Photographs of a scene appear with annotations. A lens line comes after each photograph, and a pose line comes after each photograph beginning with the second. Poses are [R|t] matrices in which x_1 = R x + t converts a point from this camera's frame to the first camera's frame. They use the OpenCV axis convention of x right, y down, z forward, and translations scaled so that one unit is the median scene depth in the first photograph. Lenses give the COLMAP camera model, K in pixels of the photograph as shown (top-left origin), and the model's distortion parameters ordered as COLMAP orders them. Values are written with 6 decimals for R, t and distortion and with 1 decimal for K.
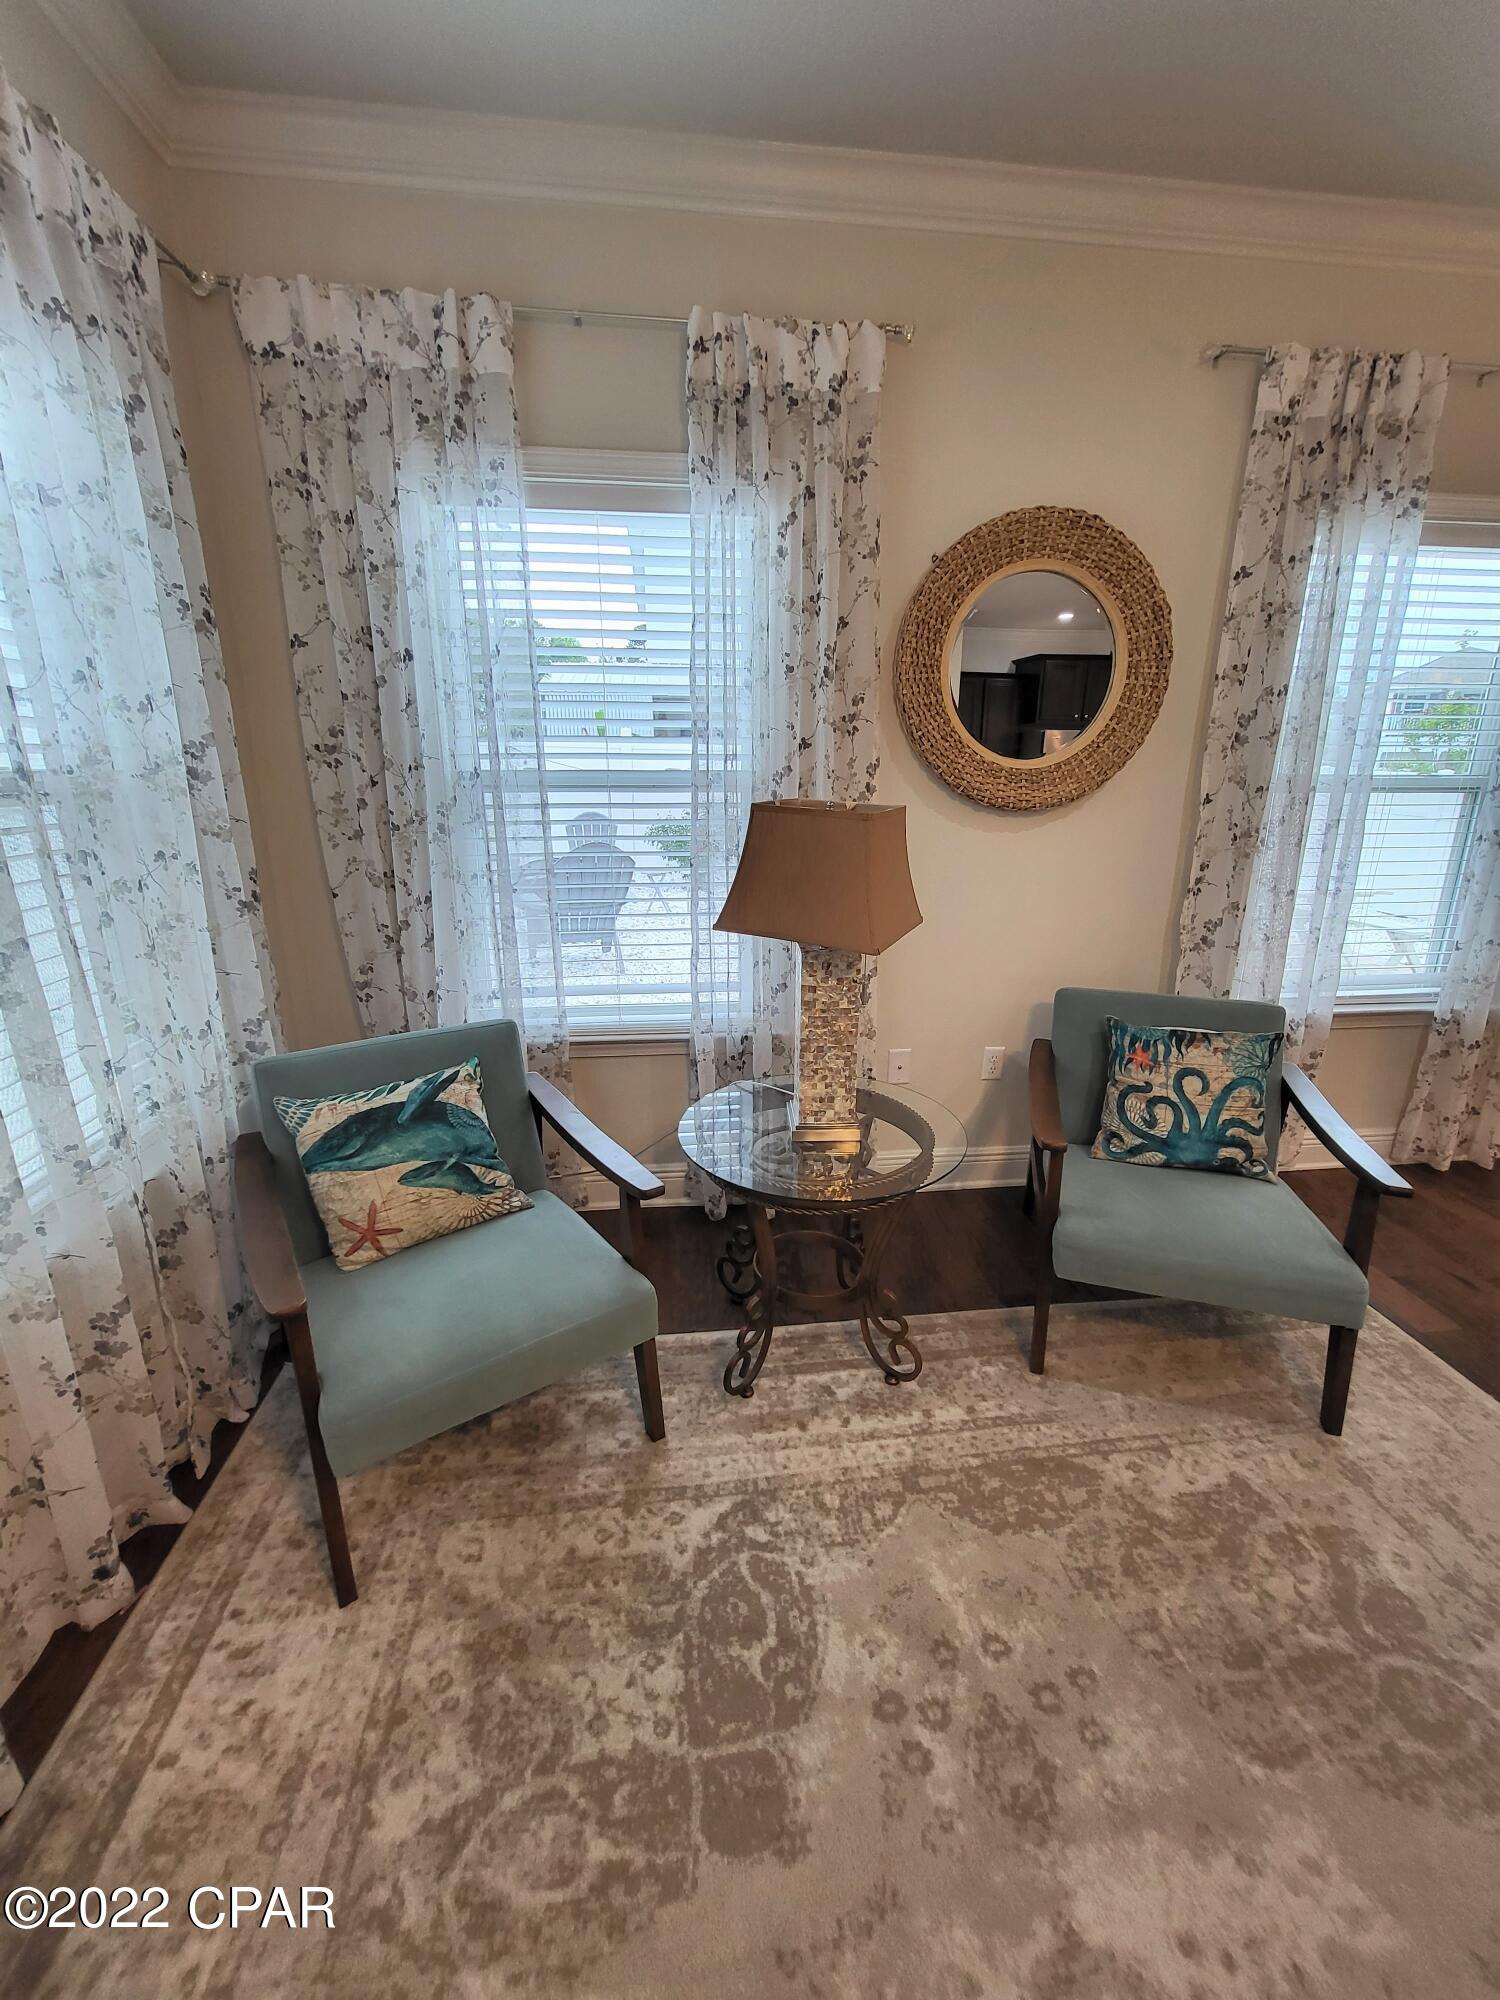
lens RADIAL K [[787.0, 0, 749.1], [0, 787.0, 986.9], [0, 0, 1]] dist [-0.003839, 0.000067]
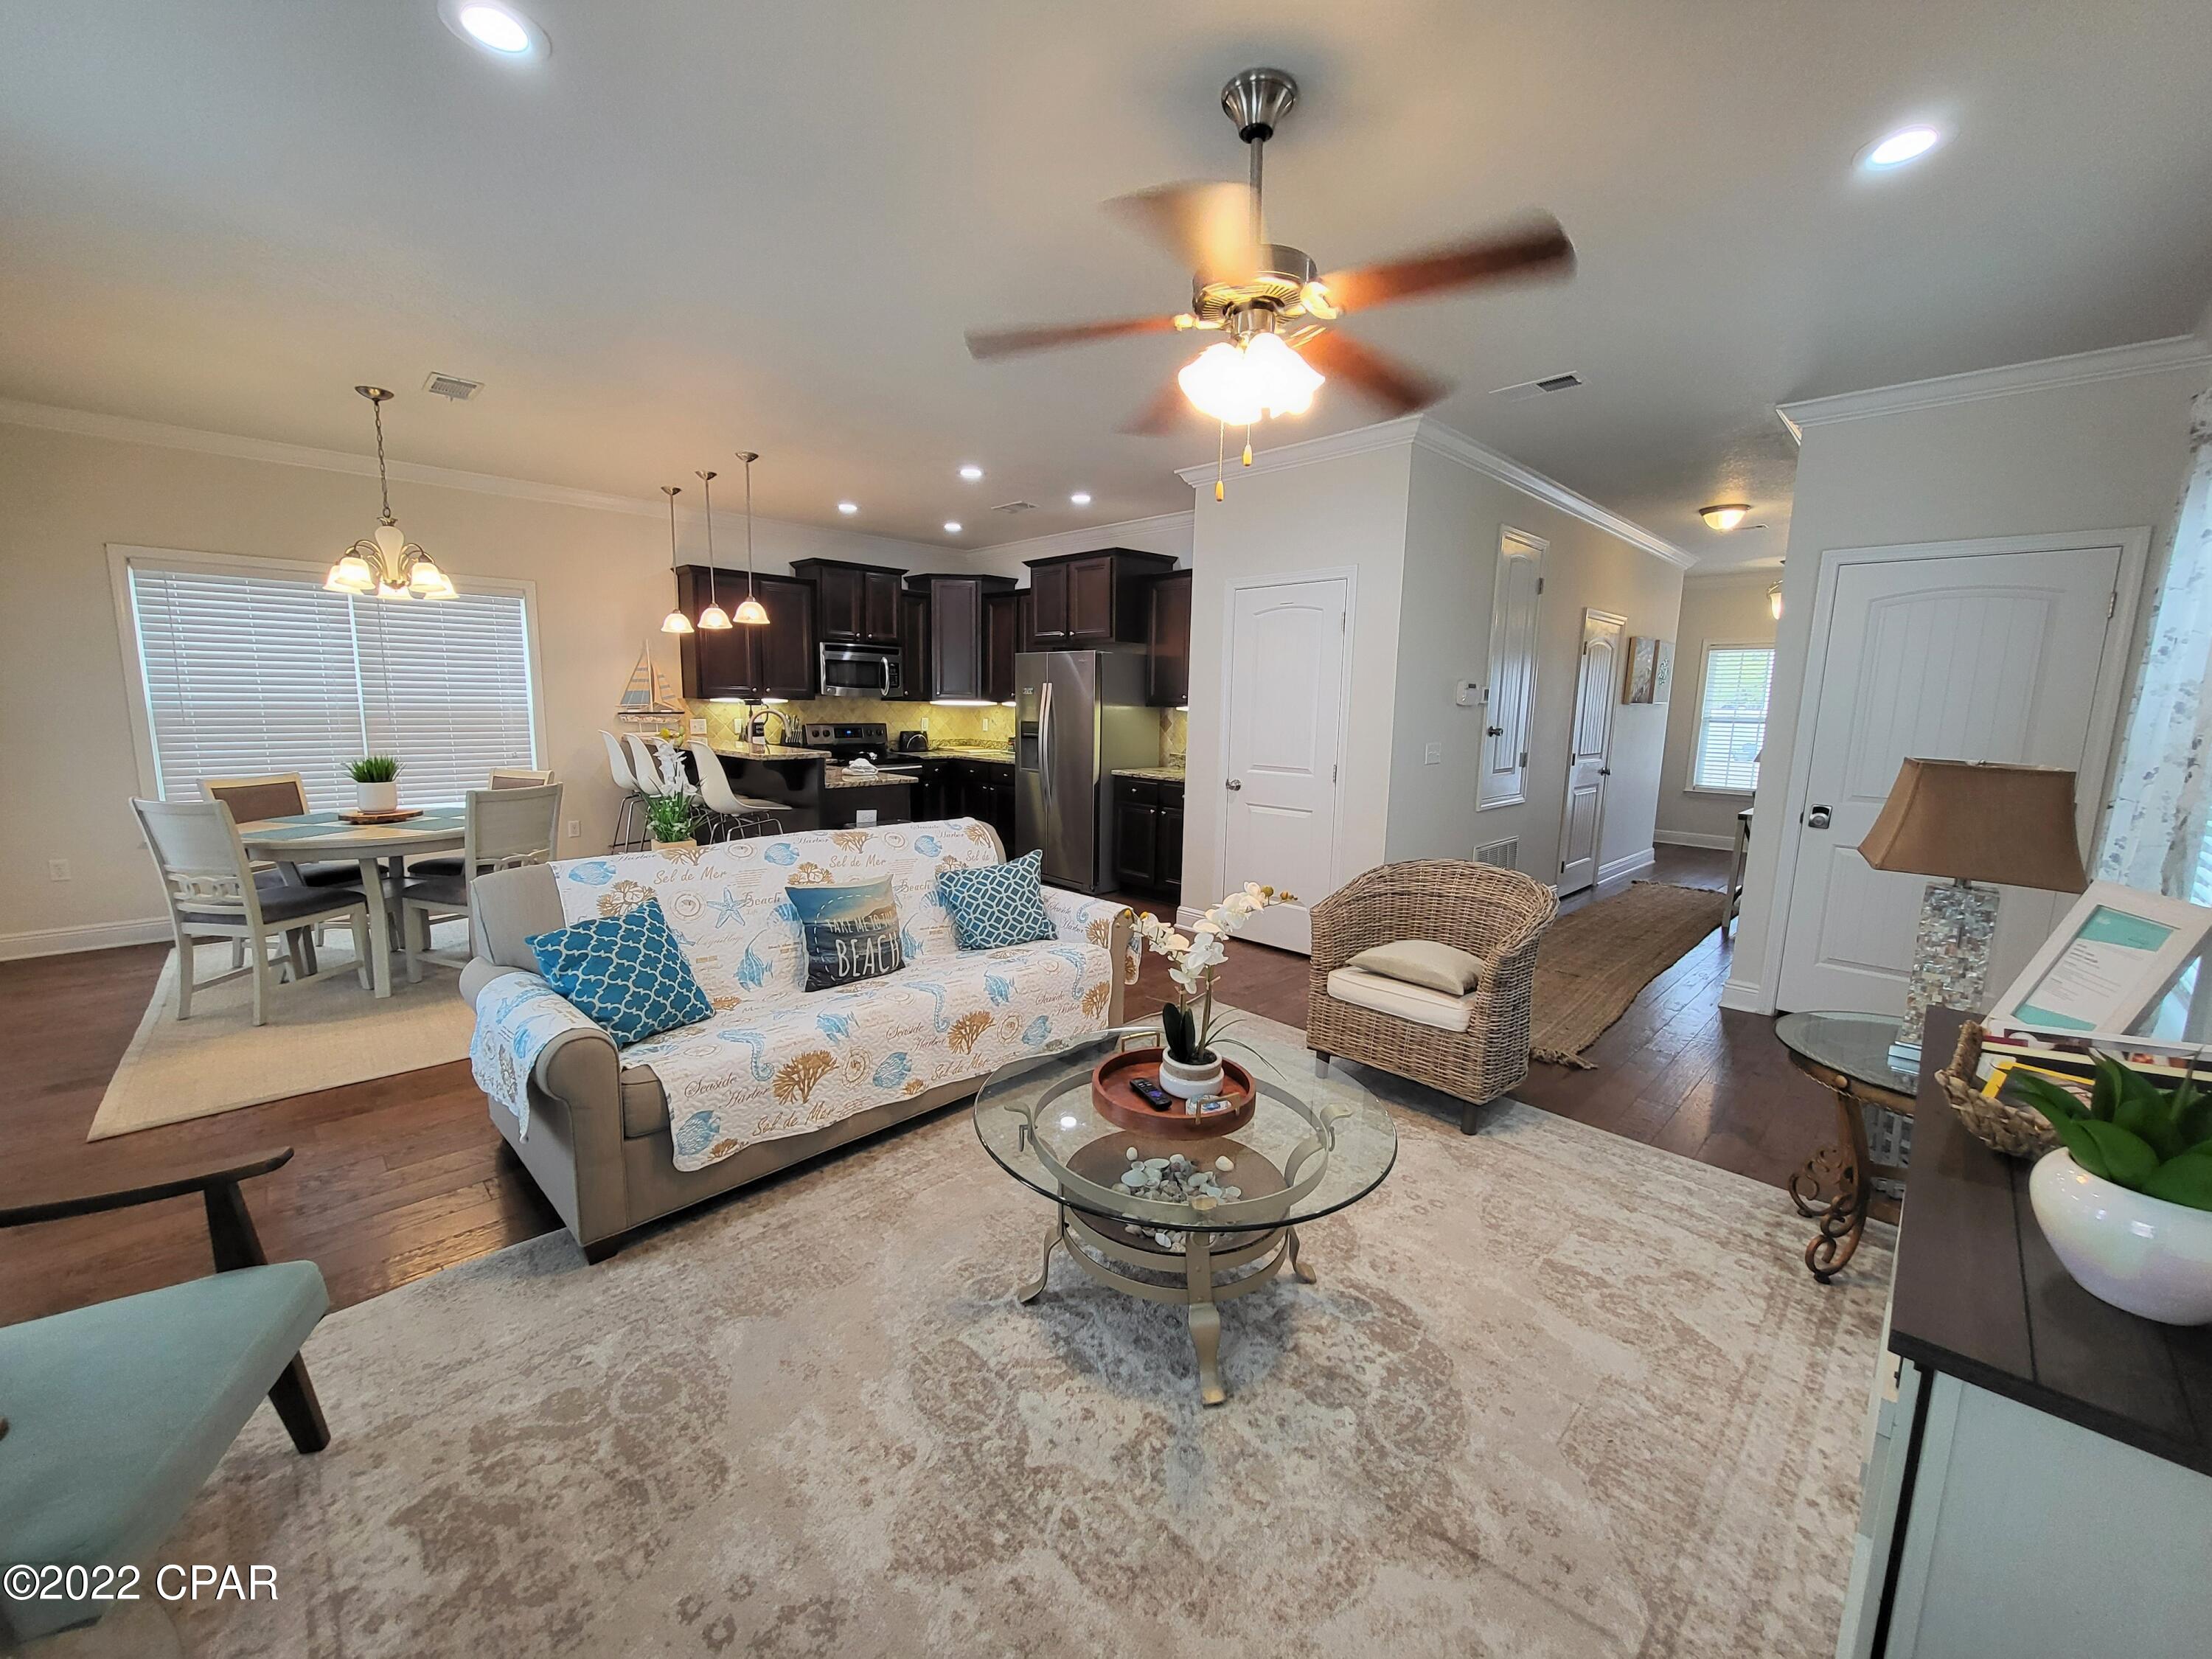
lens RADIAL K [[870.5, 0, 1093.8], [0, 870.5, 829.7], [0, 0, 1]] dist [-0.003839, 0.000067]
pose [[-0.614504, -0.131136, 0.777939, -0.384718], [0.189989, 0.932467, 0.307260, -0.177783], [-0.765695, 0.336612, -0.548090, 0.542561]]
